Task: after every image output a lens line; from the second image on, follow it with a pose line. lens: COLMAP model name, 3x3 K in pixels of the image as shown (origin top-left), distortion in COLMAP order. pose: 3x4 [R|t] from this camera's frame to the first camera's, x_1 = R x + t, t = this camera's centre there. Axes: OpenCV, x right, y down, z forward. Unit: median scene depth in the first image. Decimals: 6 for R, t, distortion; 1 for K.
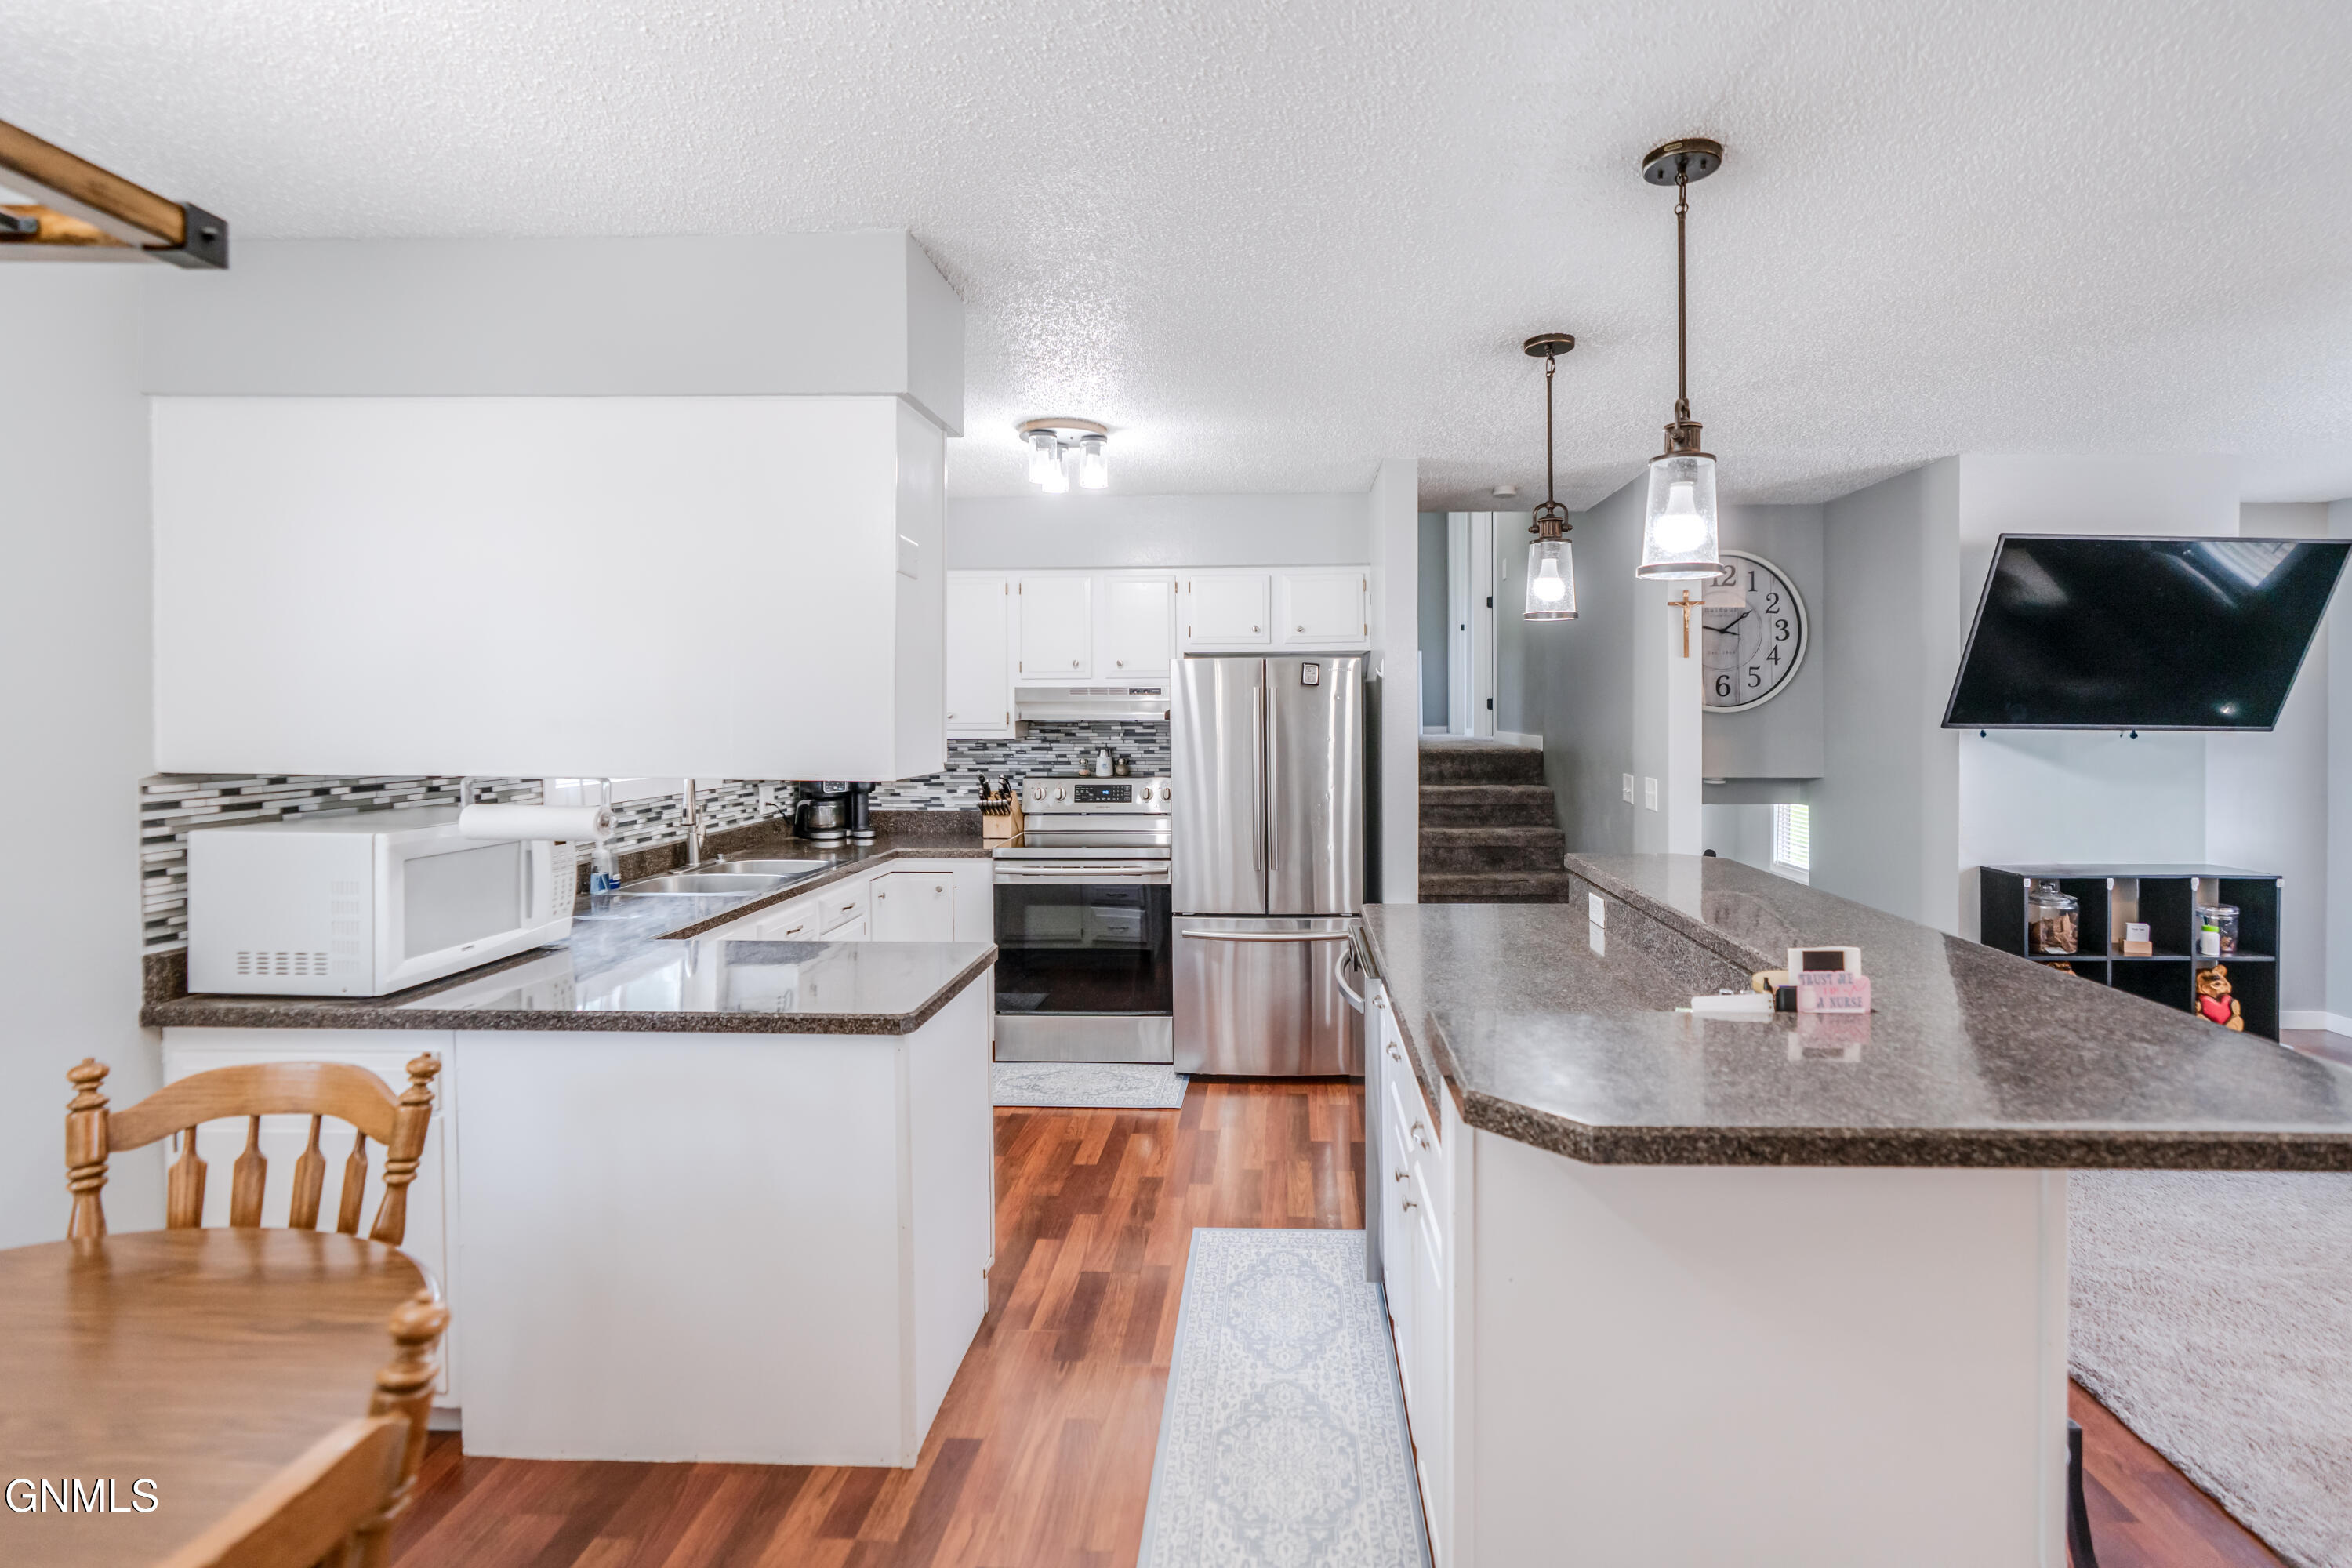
lens RADIAL K [[1150.7, 0, 1170.0], [0, 1150.7, 709.7], [0, 0, 1]] dist [-0.000581, 0.000249]
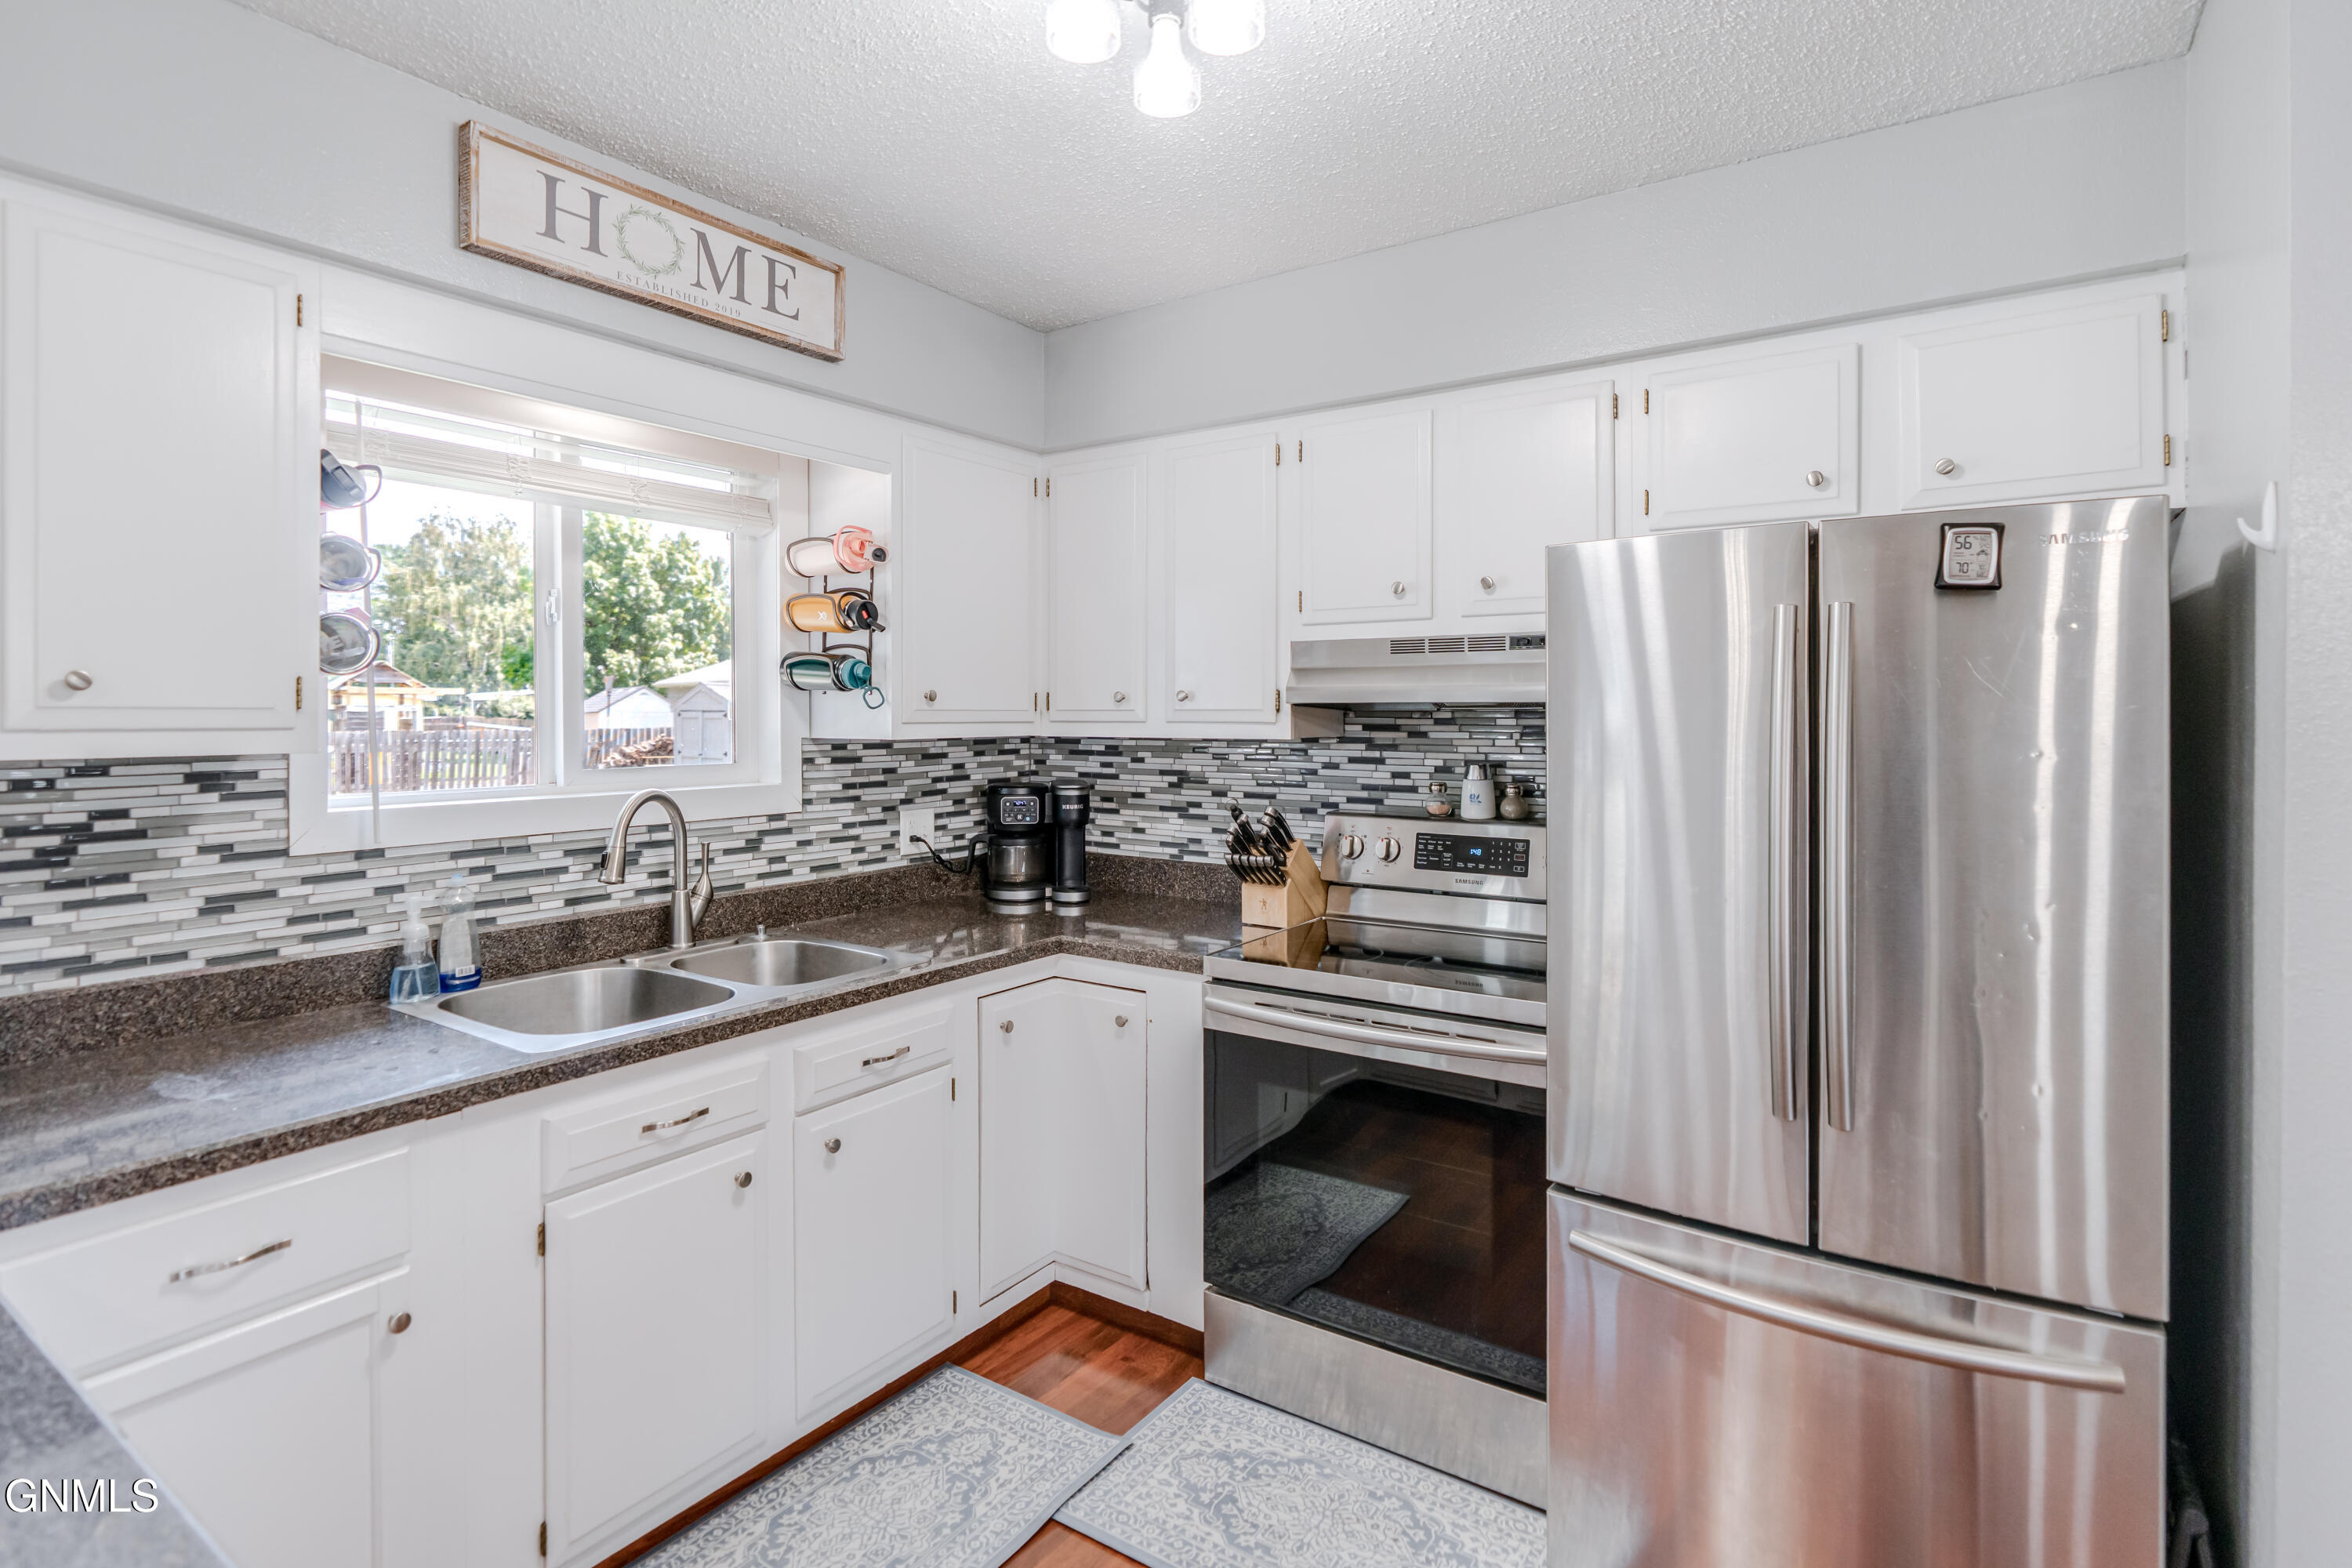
lens RADIAL K [[1150.7, 0, 1170.0], [0, 1150.7, 709.7], [0, 0, 1]] dist [-0.000581, 0.000249]
pose [[0.868884, 0.003146, -0.495006, 0.074246], [-0.004825, 0.999986, -0.002114, 0.012731], [0.494992, 0.004225, 0.868887, 0.514267]]
